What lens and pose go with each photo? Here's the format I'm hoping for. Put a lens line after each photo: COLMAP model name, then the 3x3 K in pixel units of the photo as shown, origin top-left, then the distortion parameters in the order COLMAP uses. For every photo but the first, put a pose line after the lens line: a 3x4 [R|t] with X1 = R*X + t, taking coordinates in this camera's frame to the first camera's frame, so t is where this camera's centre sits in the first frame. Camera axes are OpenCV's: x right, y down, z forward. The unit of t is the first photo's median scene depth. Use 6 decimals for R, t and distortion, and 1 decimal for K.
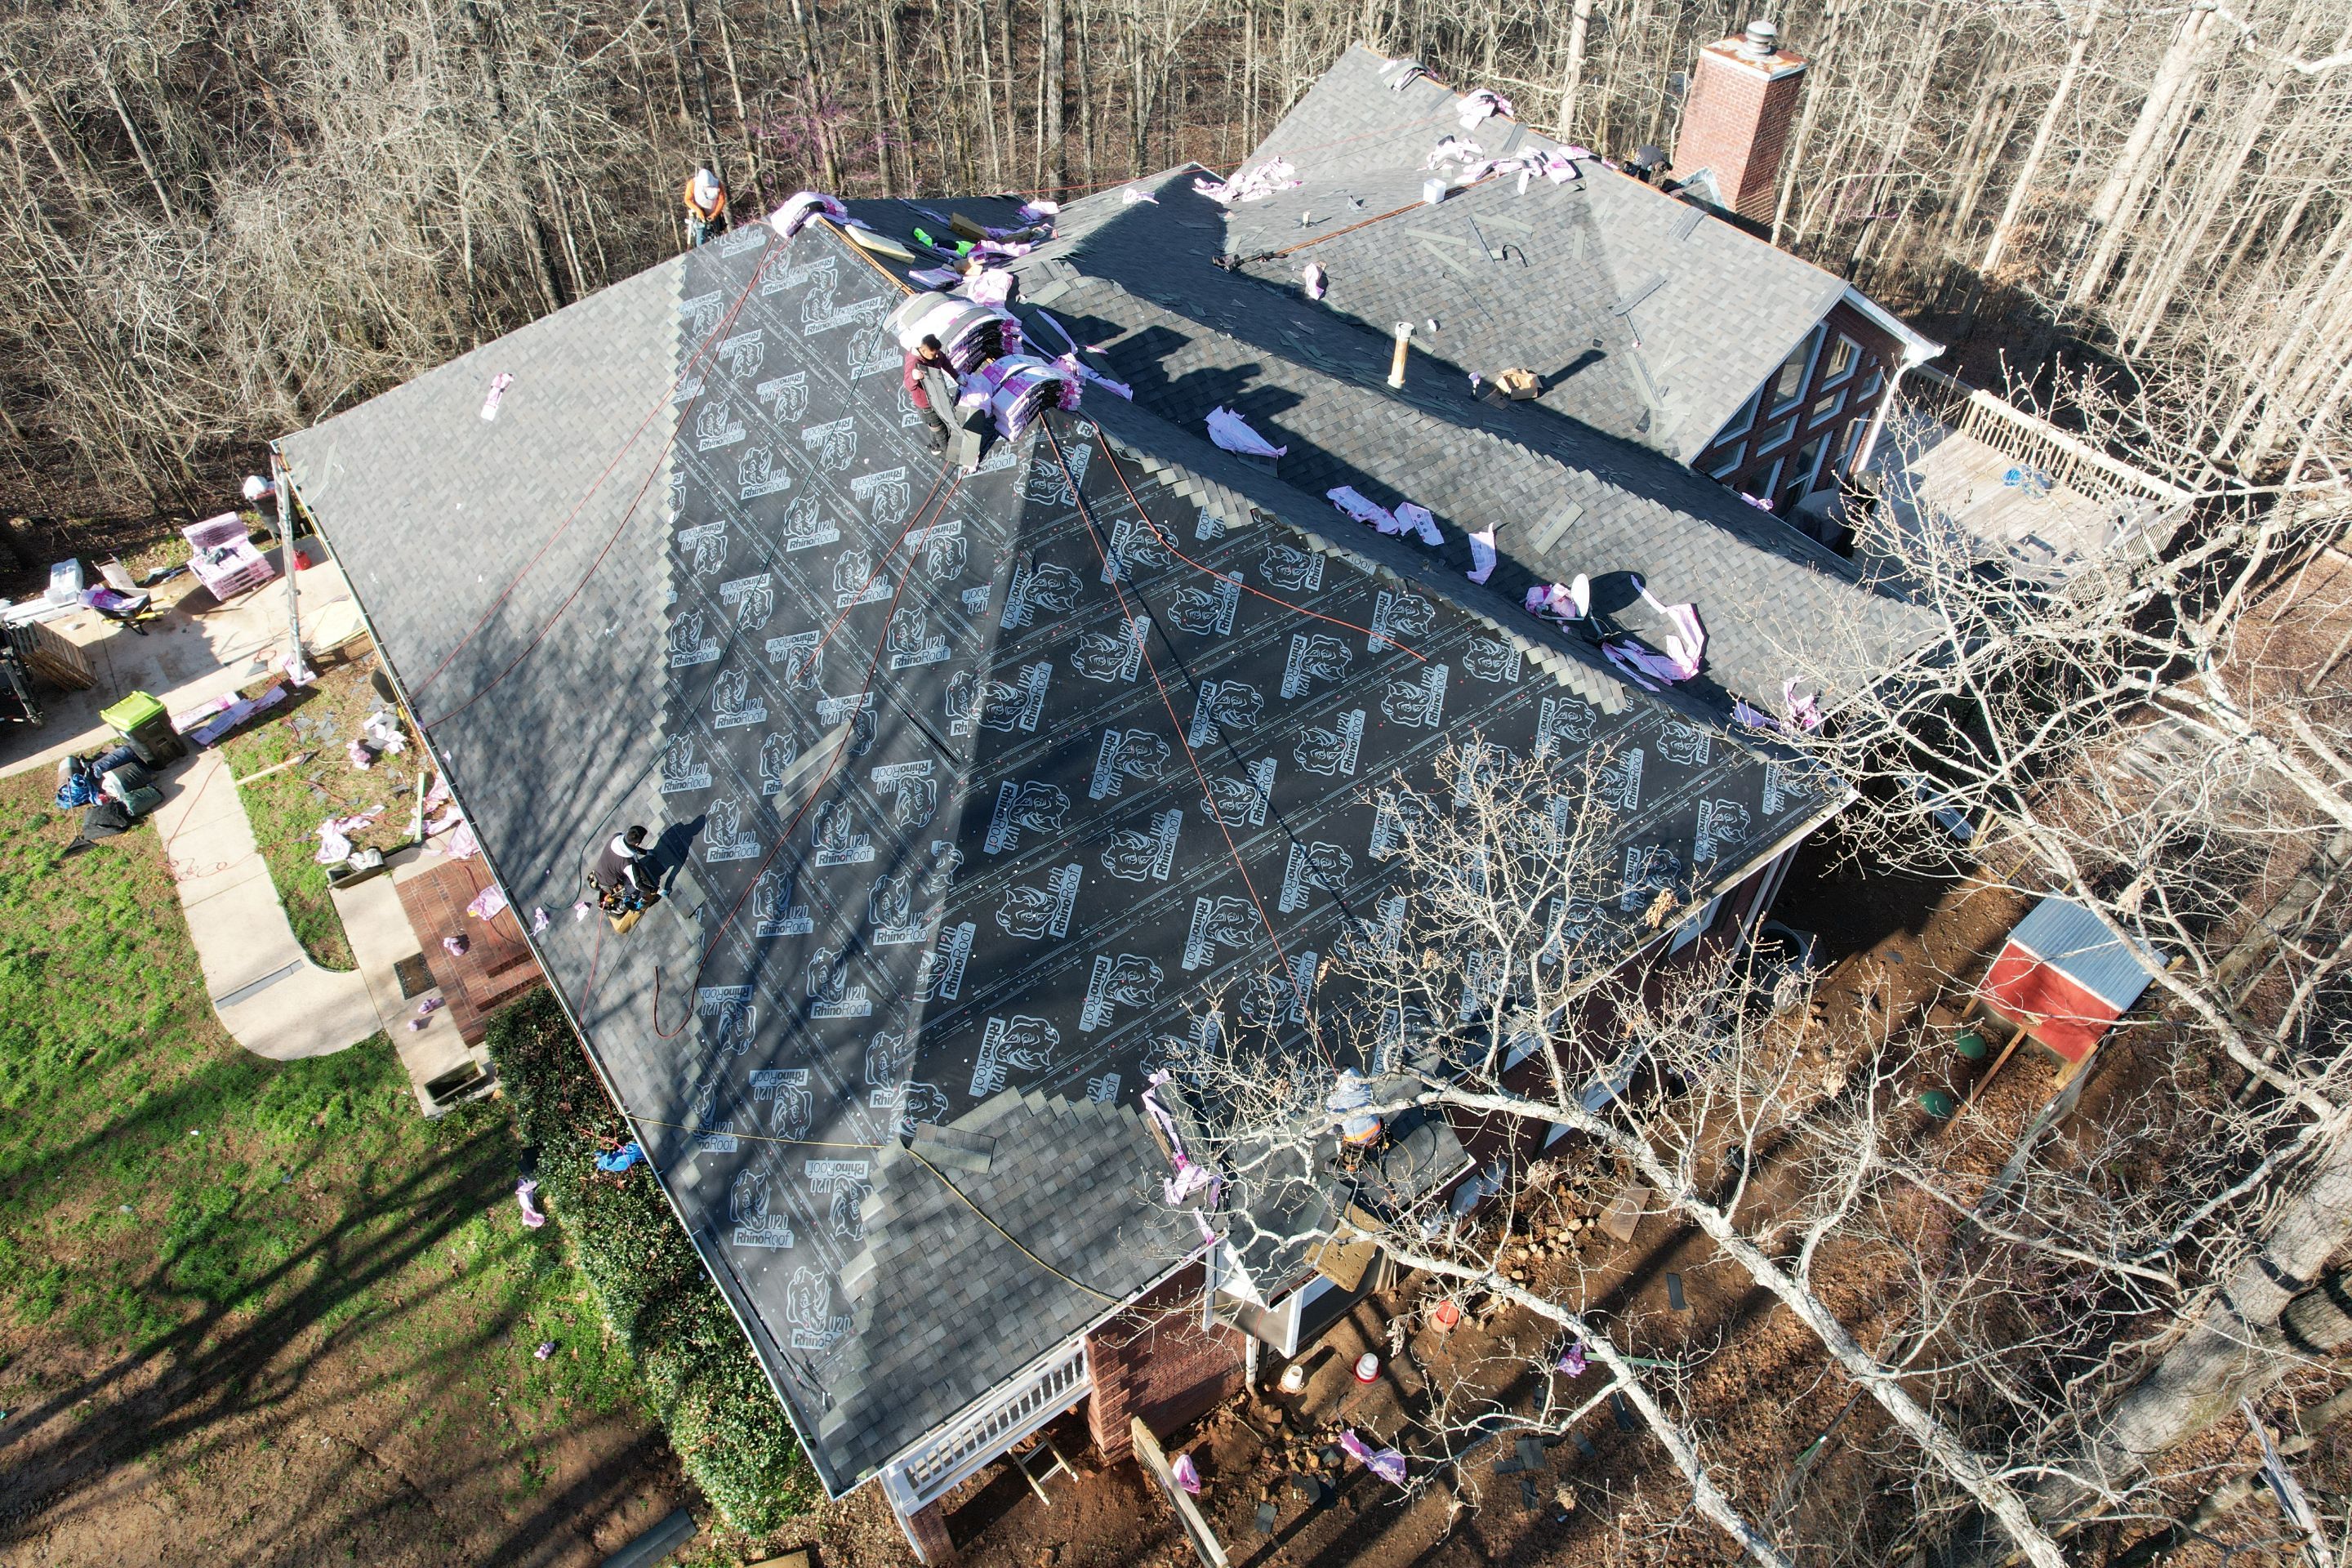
lens RADIAL K [[1514.1, 0, 1183.1], [0, 1514.1, 779.3], [0, 0, 1]] dist [-0.043232, 0.000127]
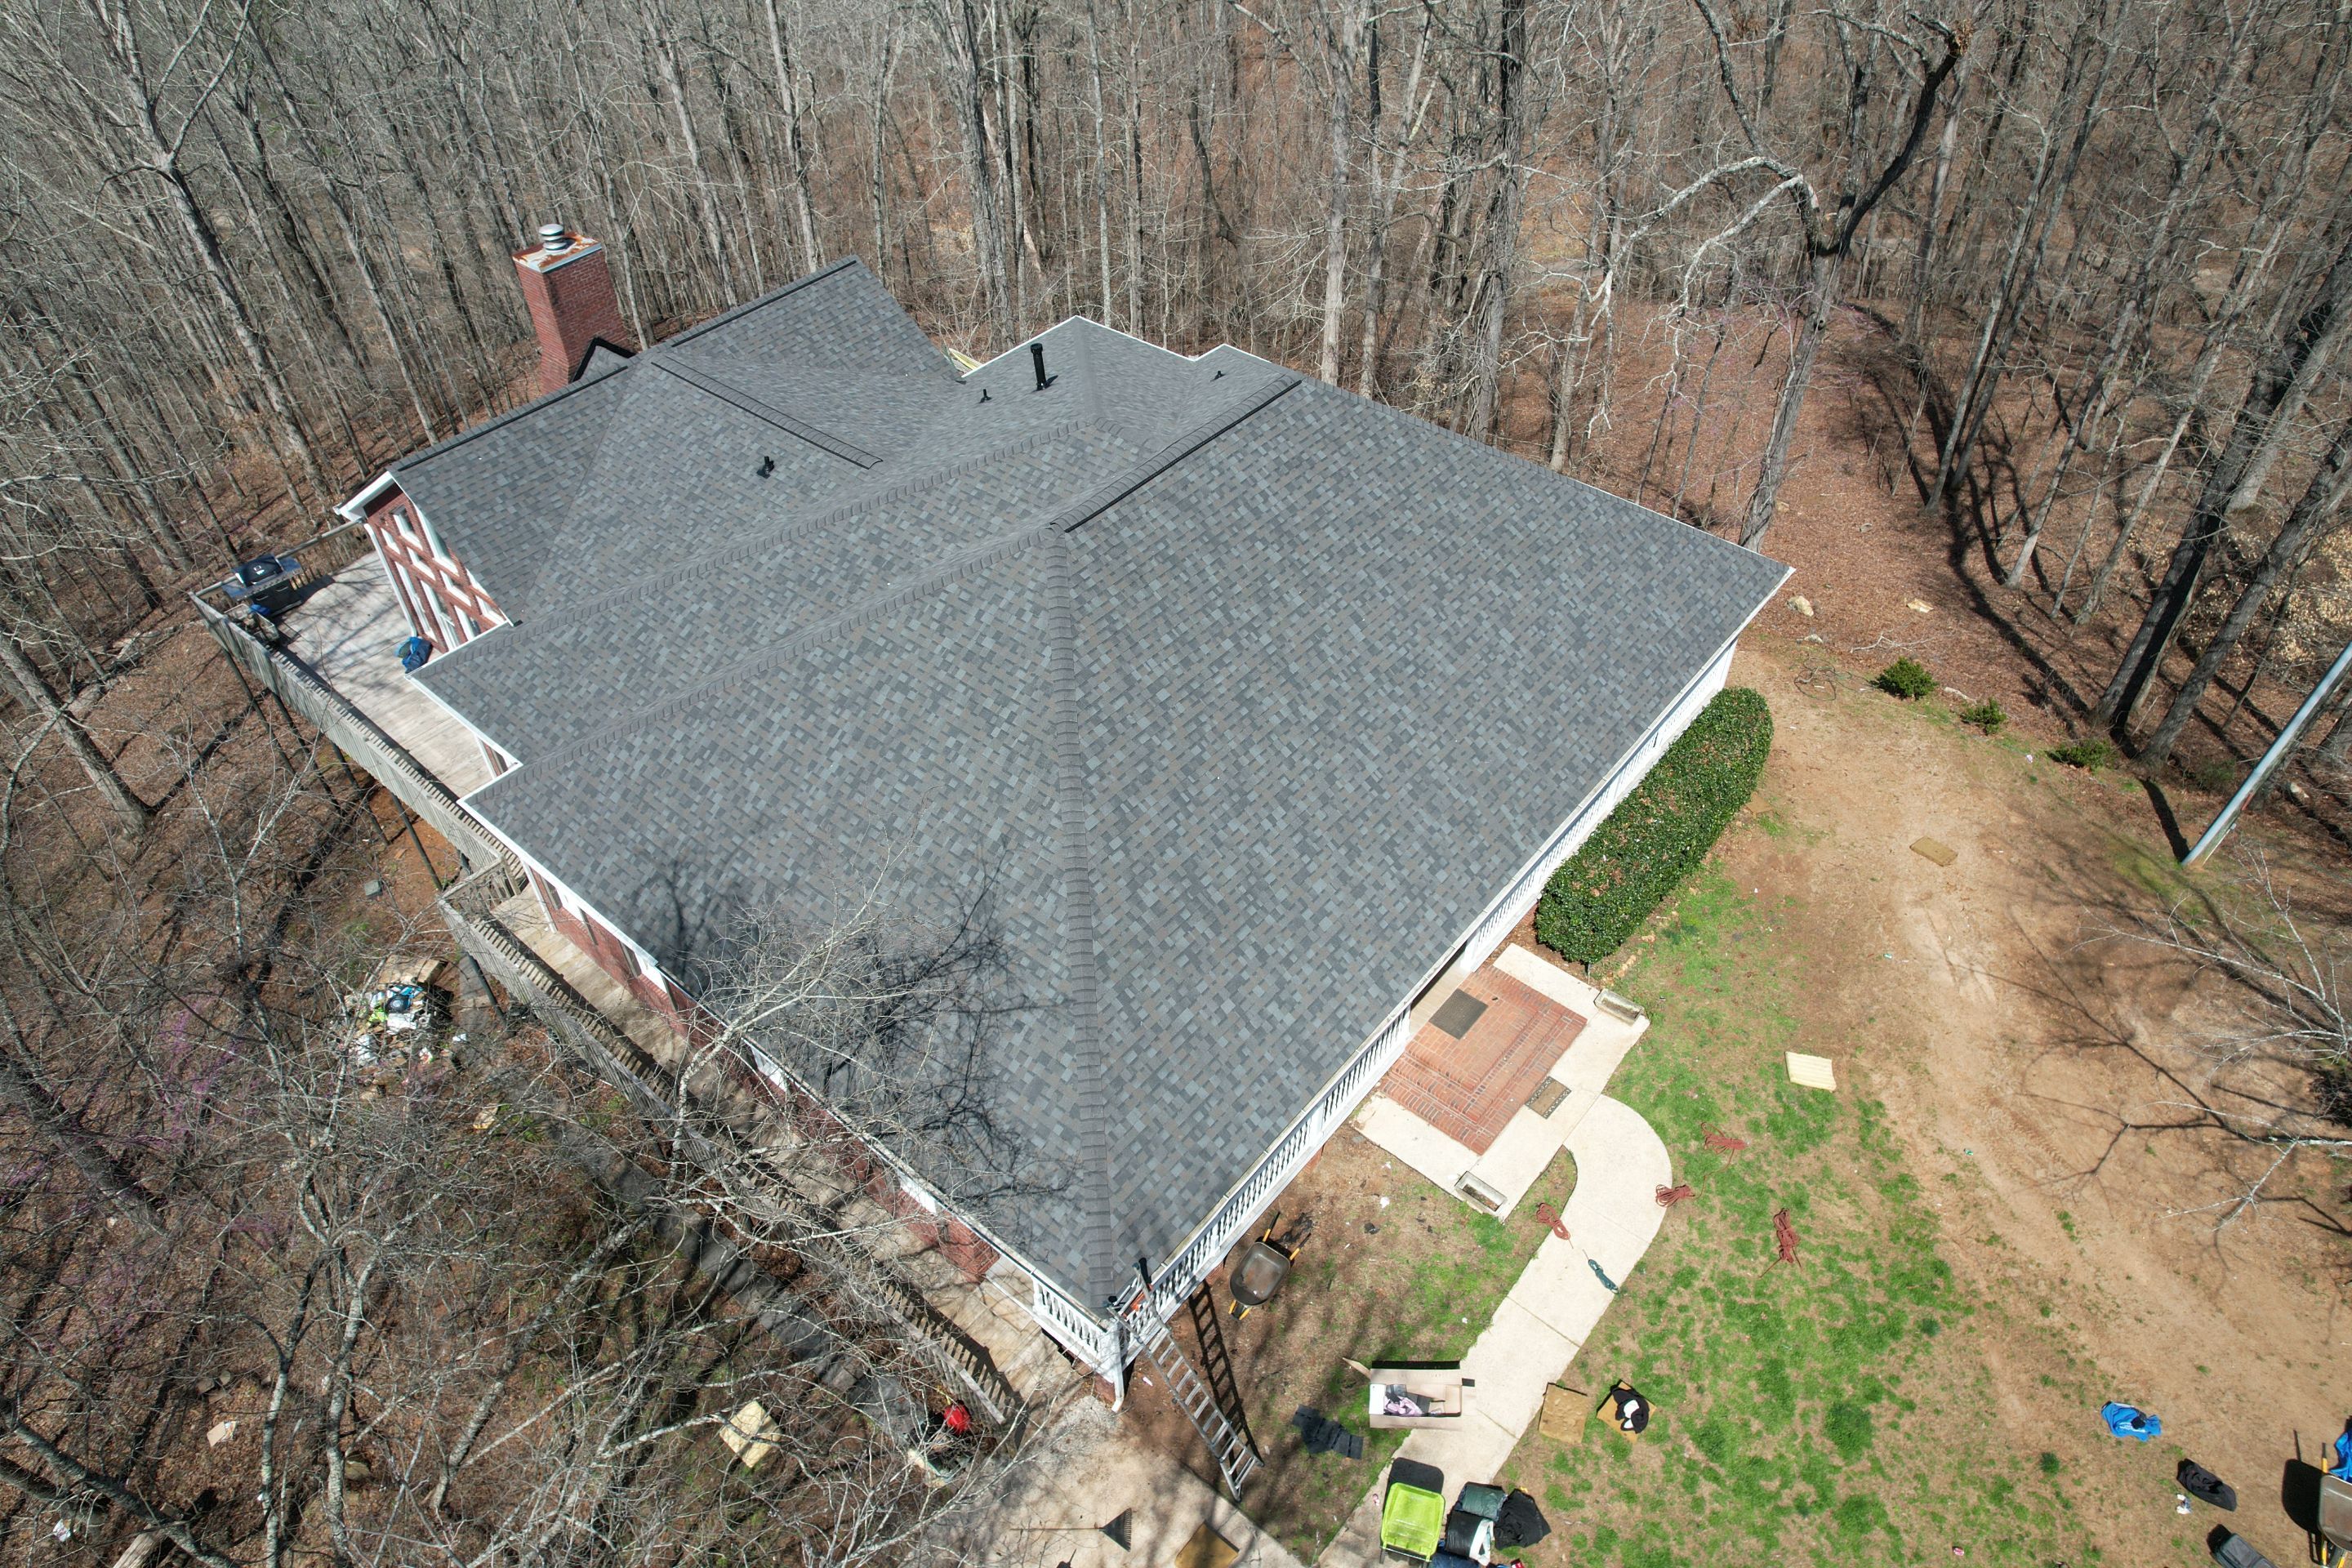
lens RADIAL K [[1514.1, 0, 1183.1], [0, 1514.1, 779.3], [0, 0, 1]] dist [-0.043232, 0.000127]
pose [[-0.248489, -0.658995, 0.709915, -1.145843], [0.712407, 0.372243, 0.594905, -0.873385], [-0.656300, 0.653575, 0.376975, 0.615265]]
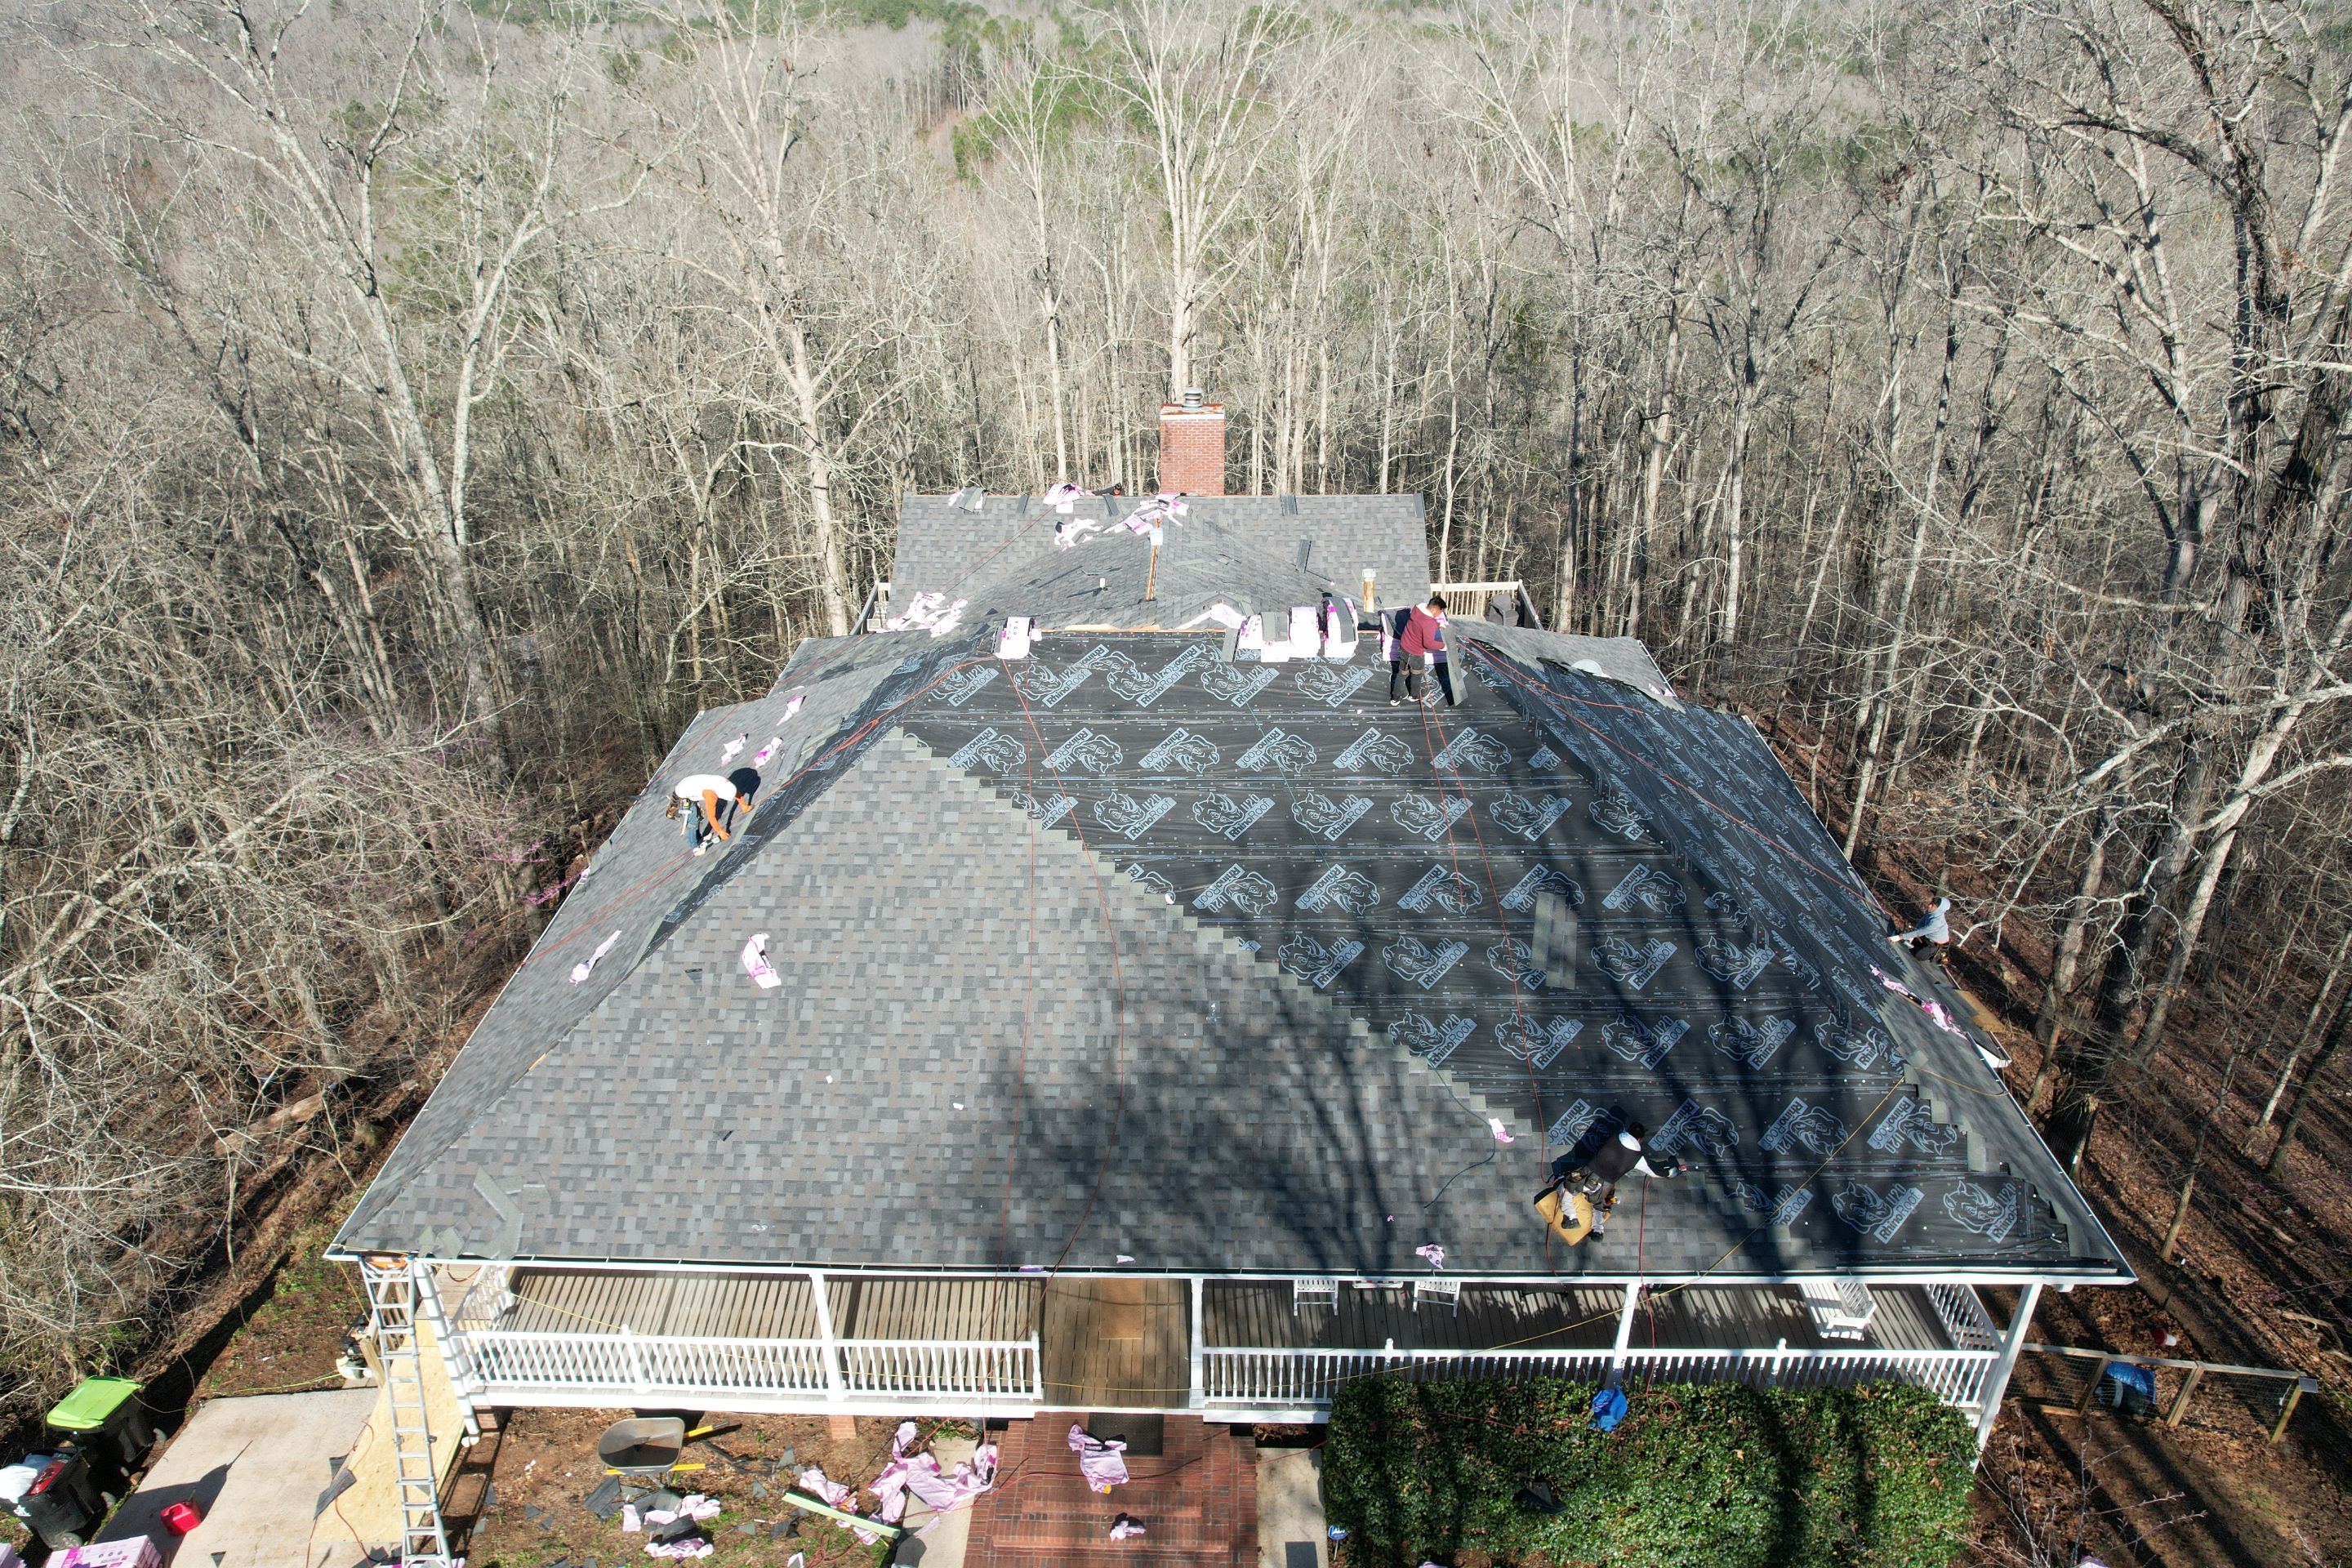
lens RADIAL K [[1514.1, 0, 1183.1], [0, 1514.1, 779.3], [0, 0, 1]] dist [-0.043232, 0.000127]
pose [[0.606216, -0.364028, 0.707097, -0.923167], [0.583239, 0.807937, -0.084087, -0.135334], [-0.540679, 0.463381, 0.702100, 0.235804]]
